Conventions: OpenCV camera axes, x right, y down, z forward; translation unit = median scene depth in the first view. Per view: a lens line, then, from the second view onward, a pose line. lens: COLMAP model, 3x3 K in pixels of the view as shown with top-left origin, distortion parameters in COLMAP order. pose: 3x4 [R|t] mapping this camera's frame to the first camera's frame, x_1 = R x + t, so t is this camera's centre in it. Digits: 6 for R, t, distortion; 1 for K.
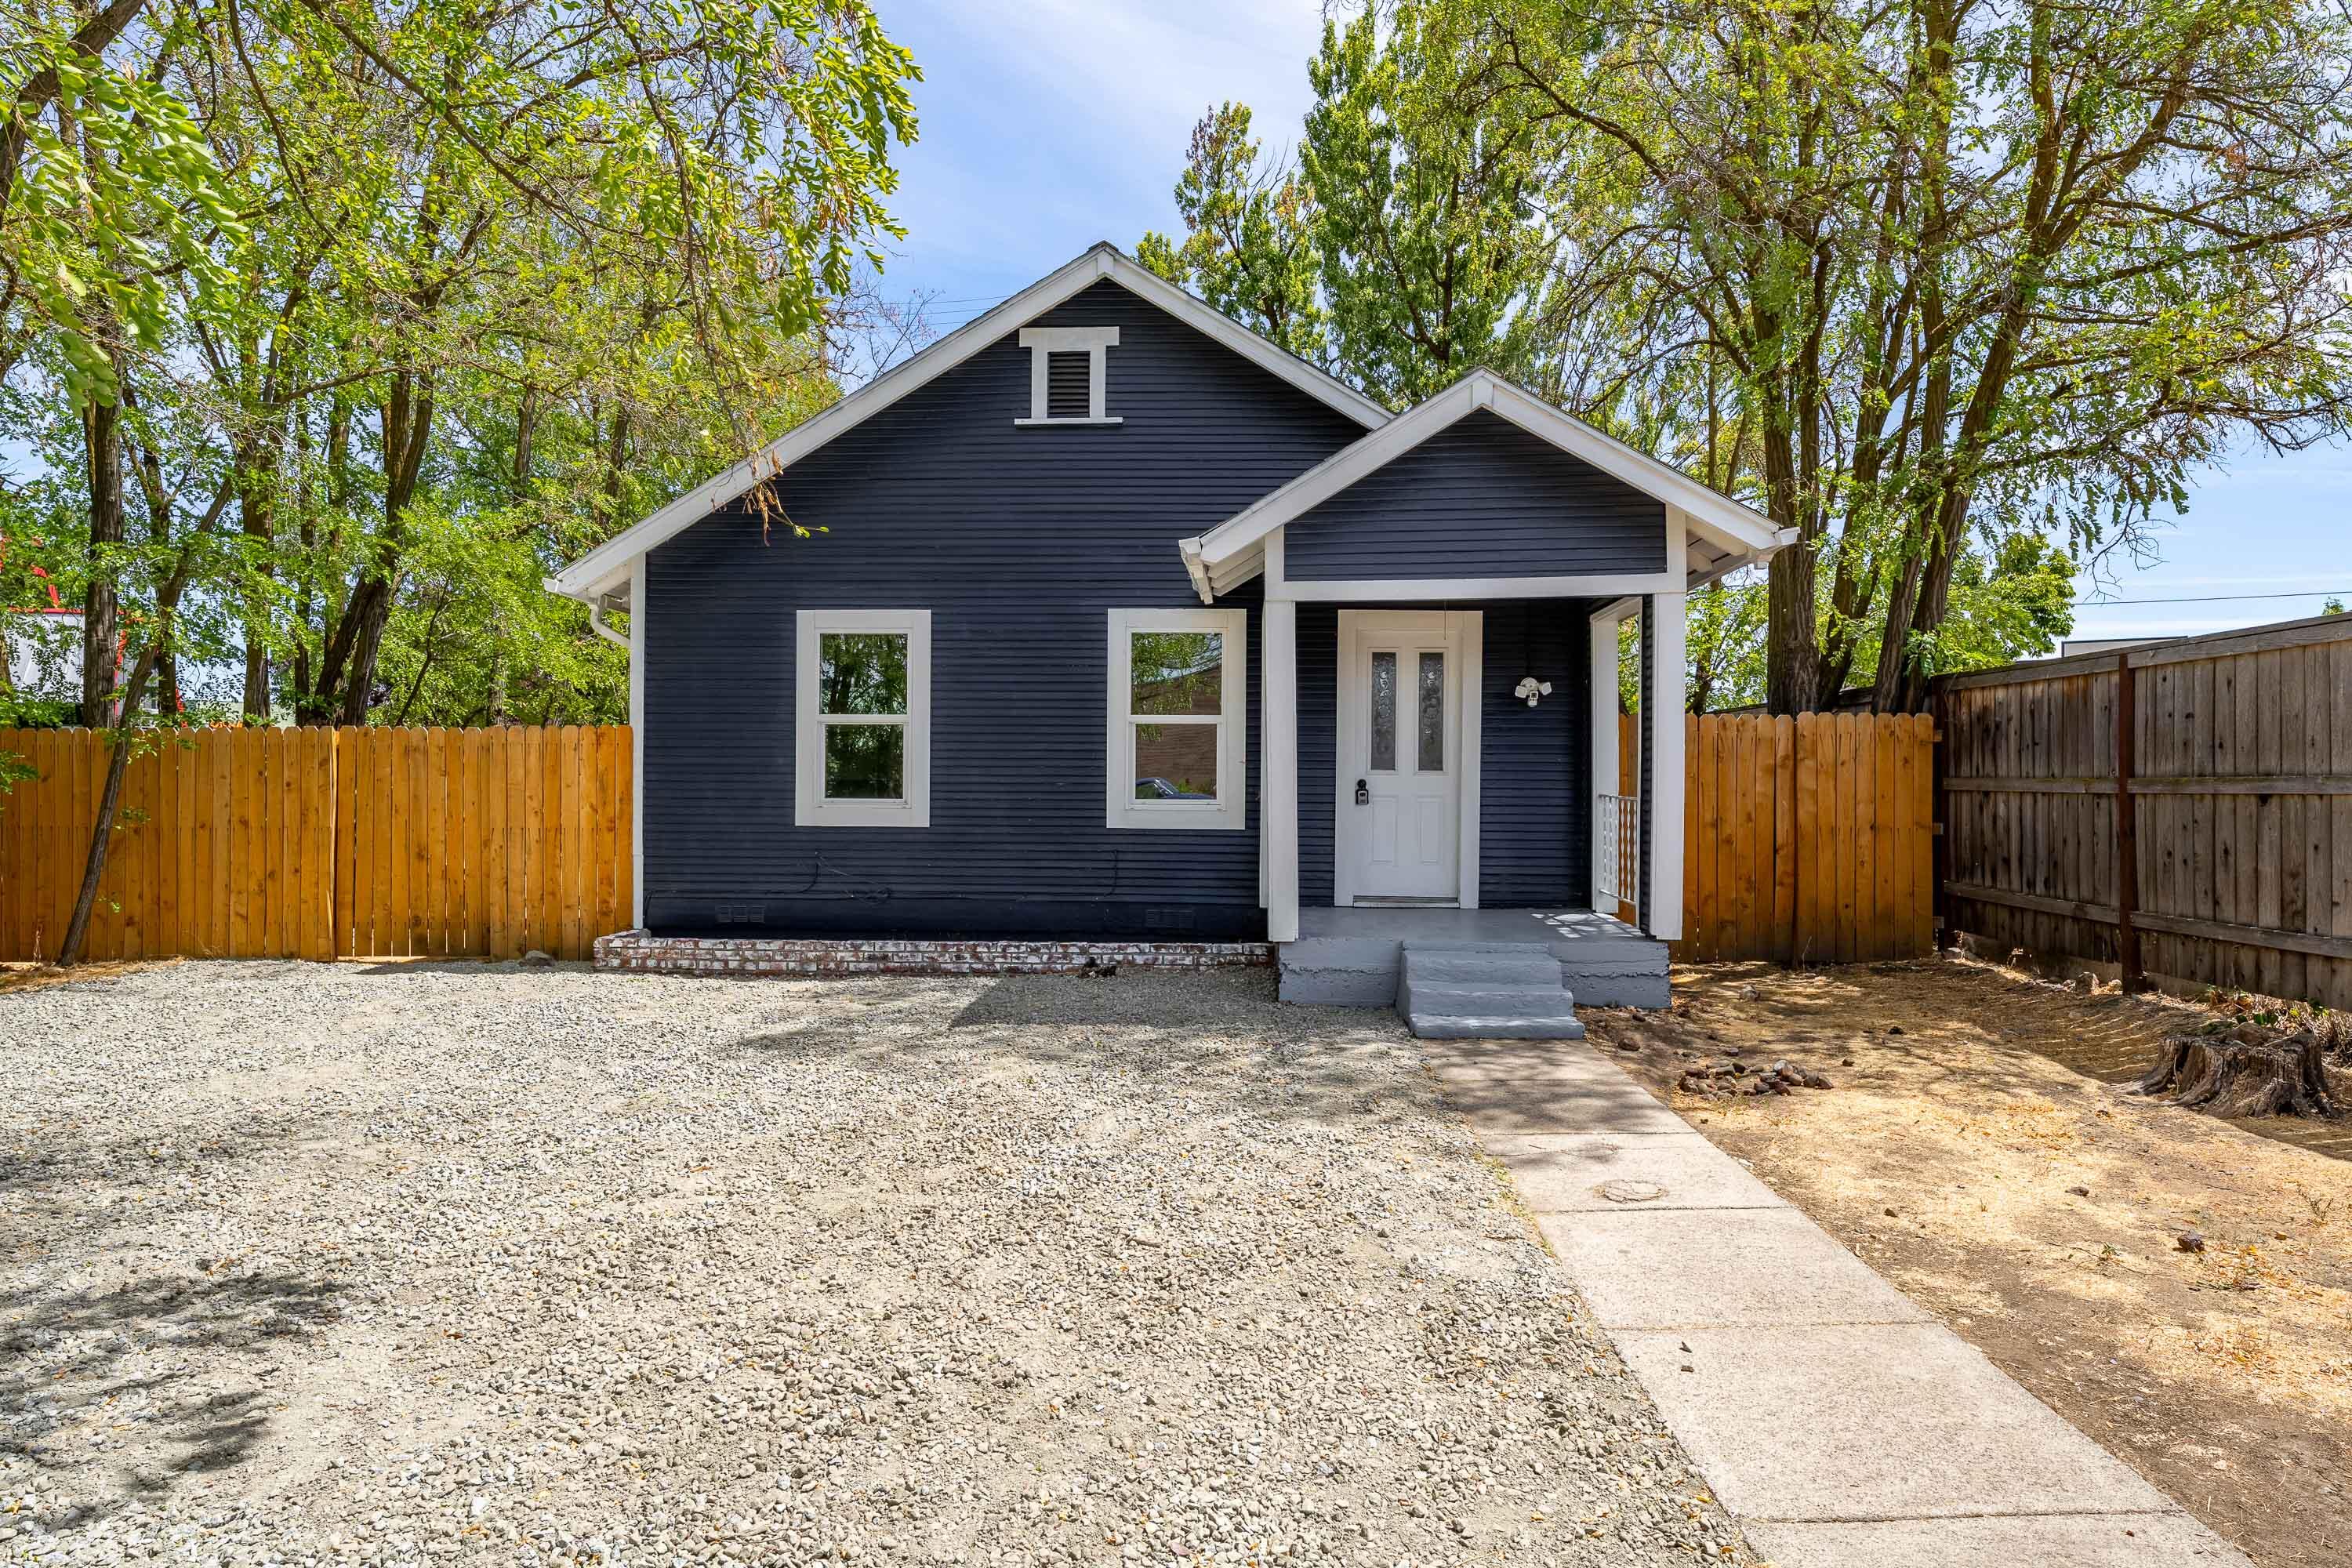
lens RADIAL K [[1340.1, 0, 1176.0], [0, 1340.1, 784.0], [0, 0, 1]] dist [-0.001896, -0.000065]
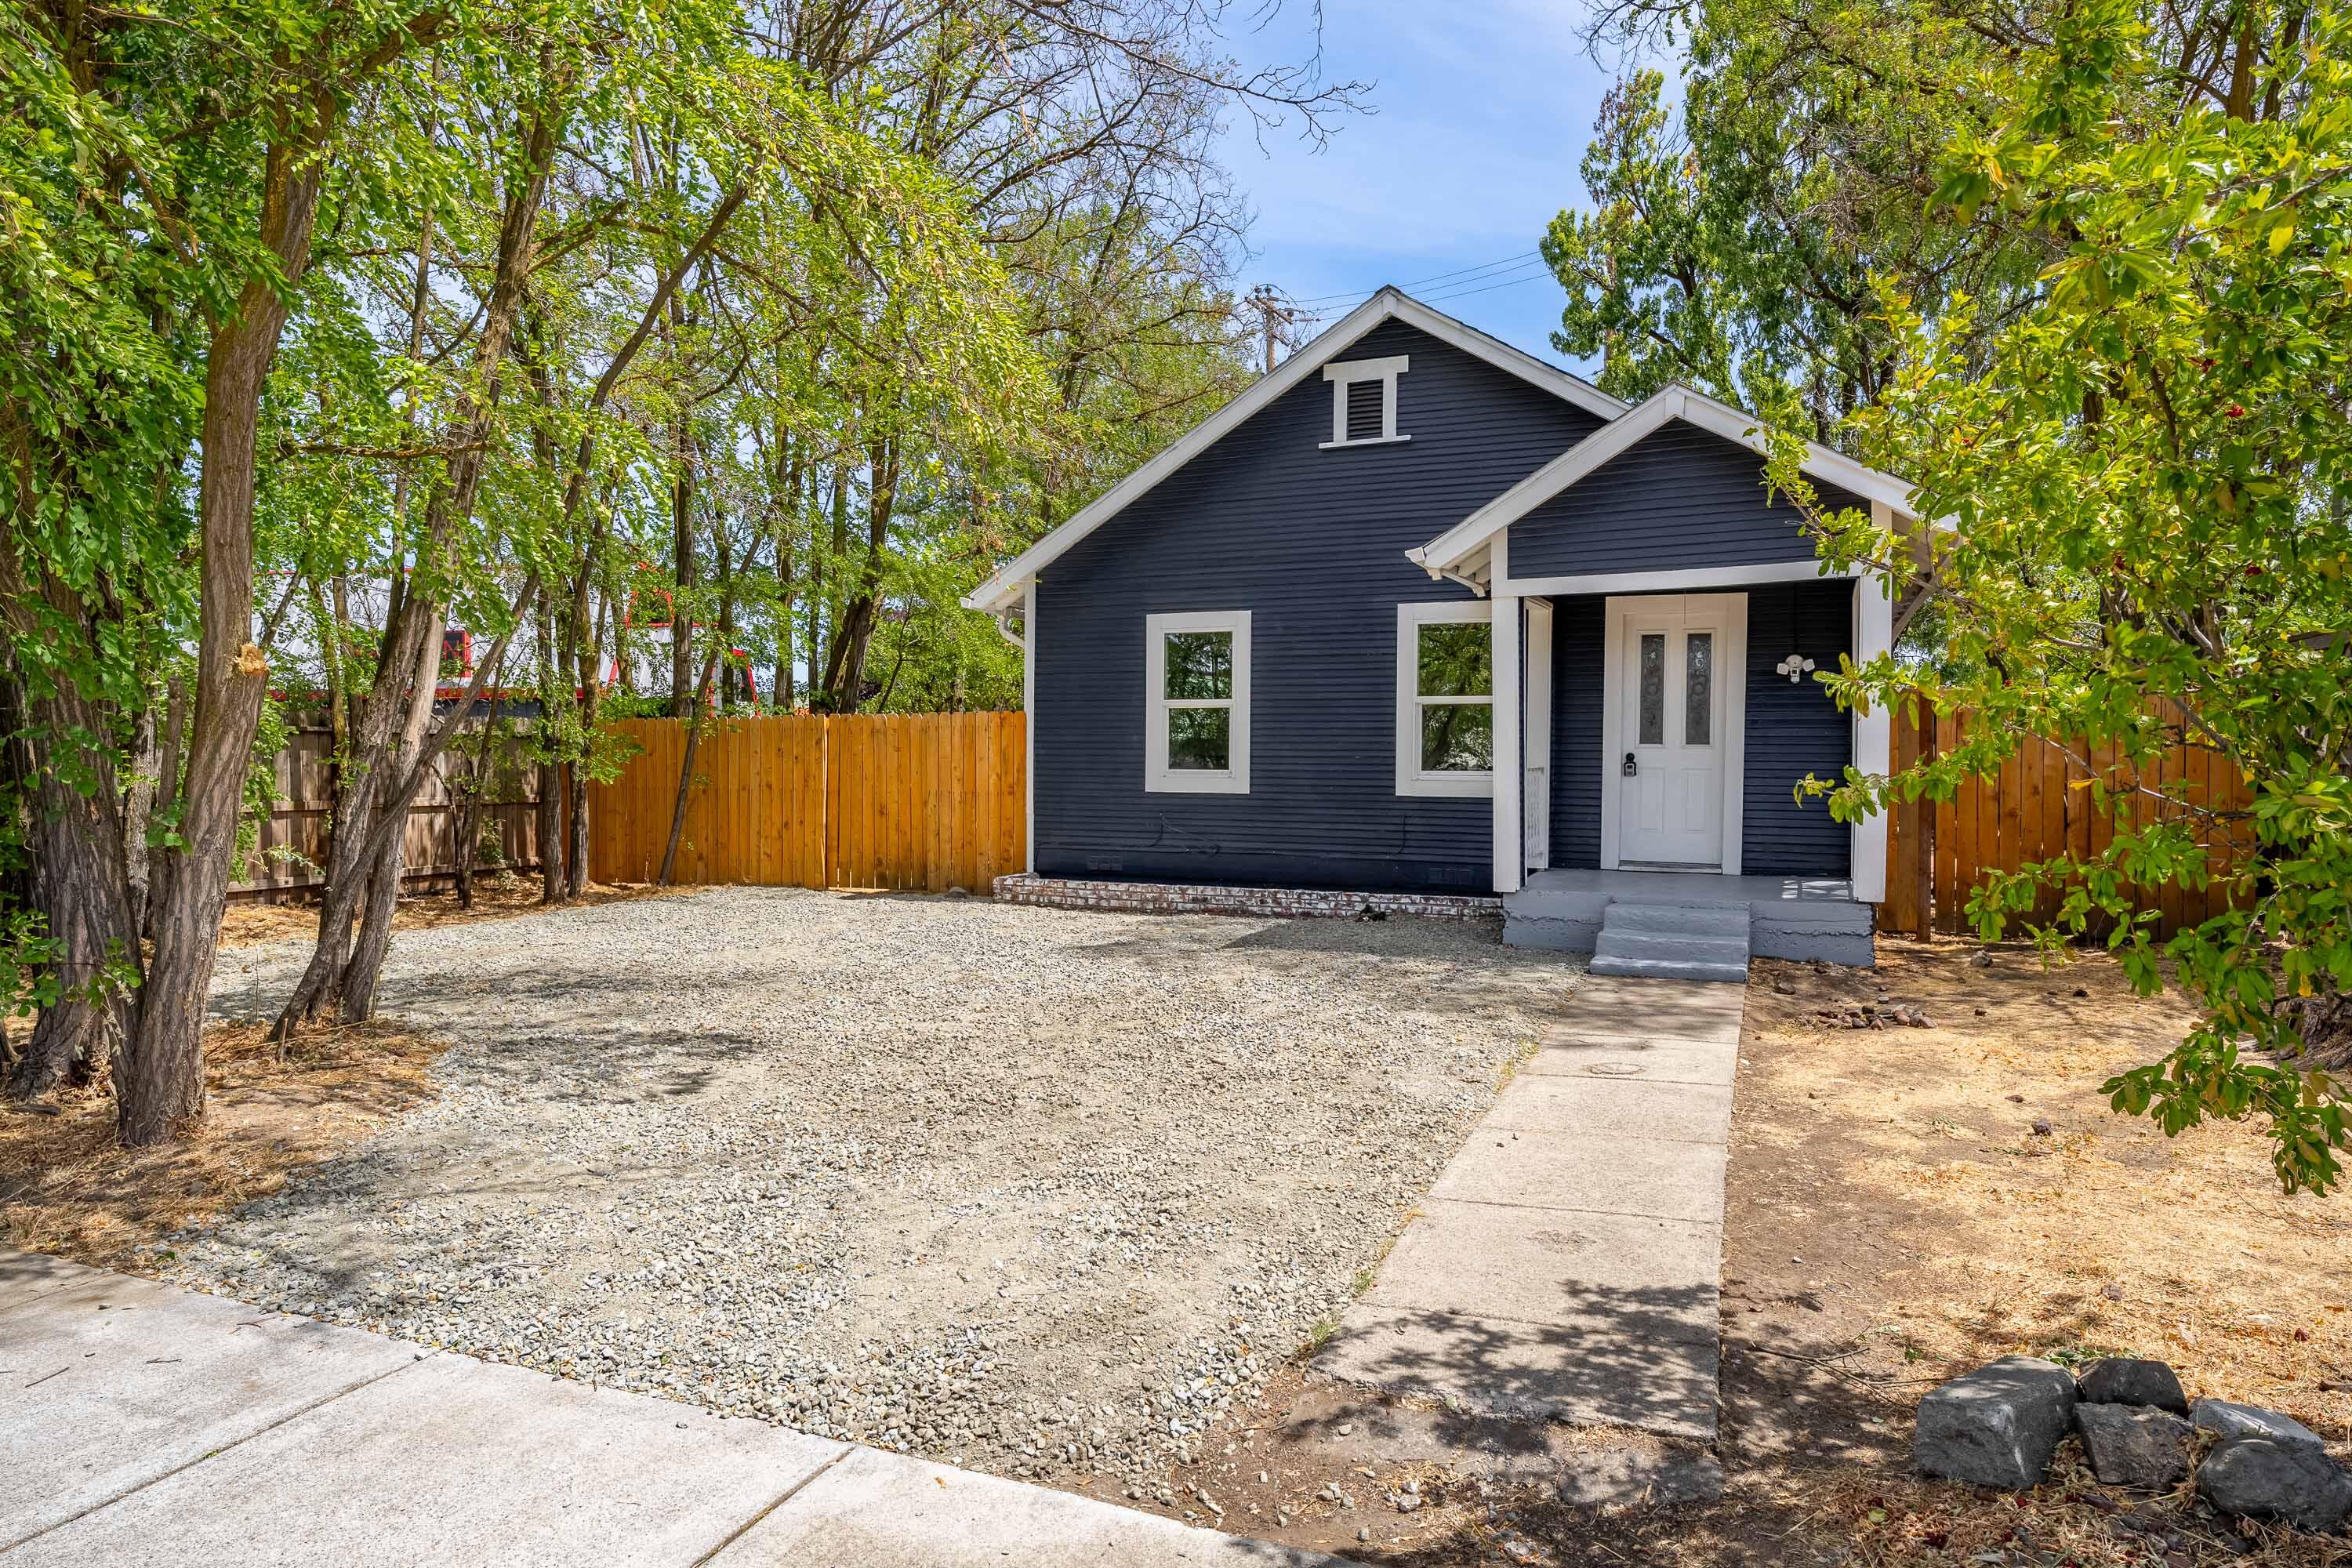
lens RADIAL K [[1395.5, 0, 1176.0], [0, 1395.5, 784.0], [0, 0, 1]] dist [-0.000044, 0.001219]
pose [[0.935200, 0.006690, -0.354056, 0.200352], [-0.002219, 0.999913, 0.013032, 0.007936], [0.354112, -0.011402, 0.935134, -0.186343]]
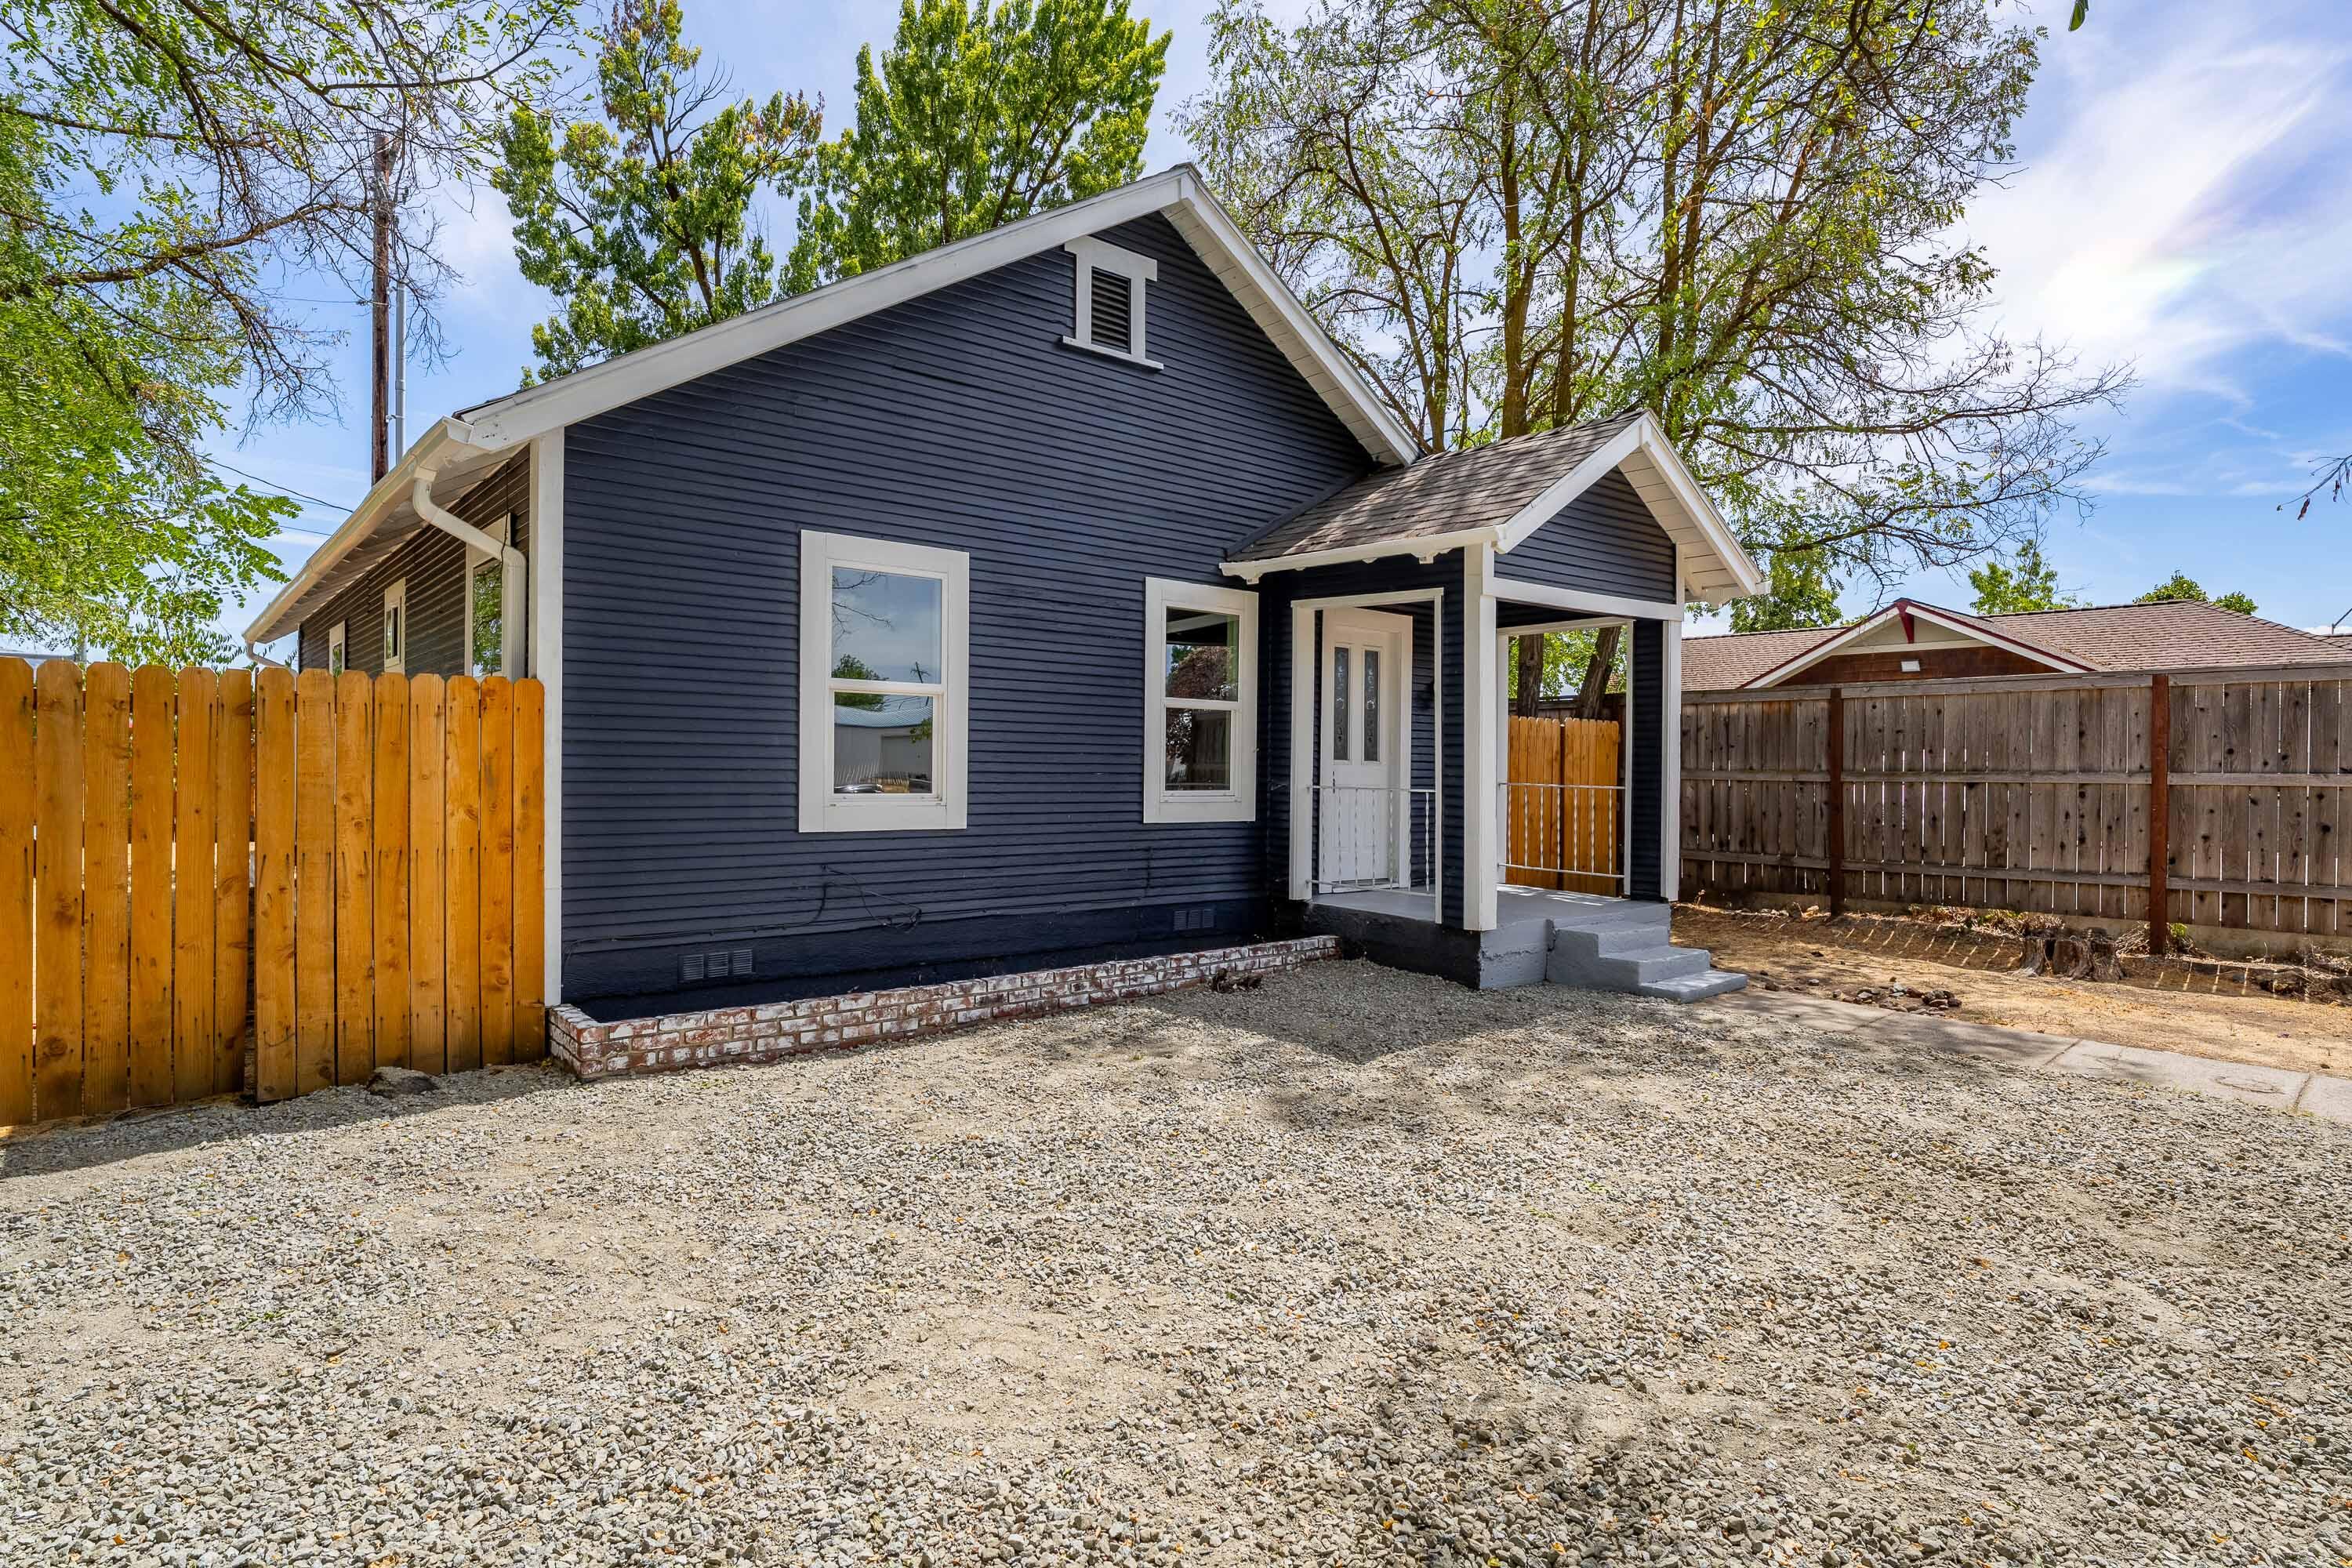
lens RADIAL K [[1232.3, 0, 1176.0], [0, 1232.3, 784.0], [0, 0, 1]] dist [0.000280, 0.000121]
pose [[0.722848, -0.006507, 0.690976, -0.619342], [-0.004433, 0.999891, 0.014054, -0.004986], [-0.690993, -0.013222, 0.722741, 0.406315]]
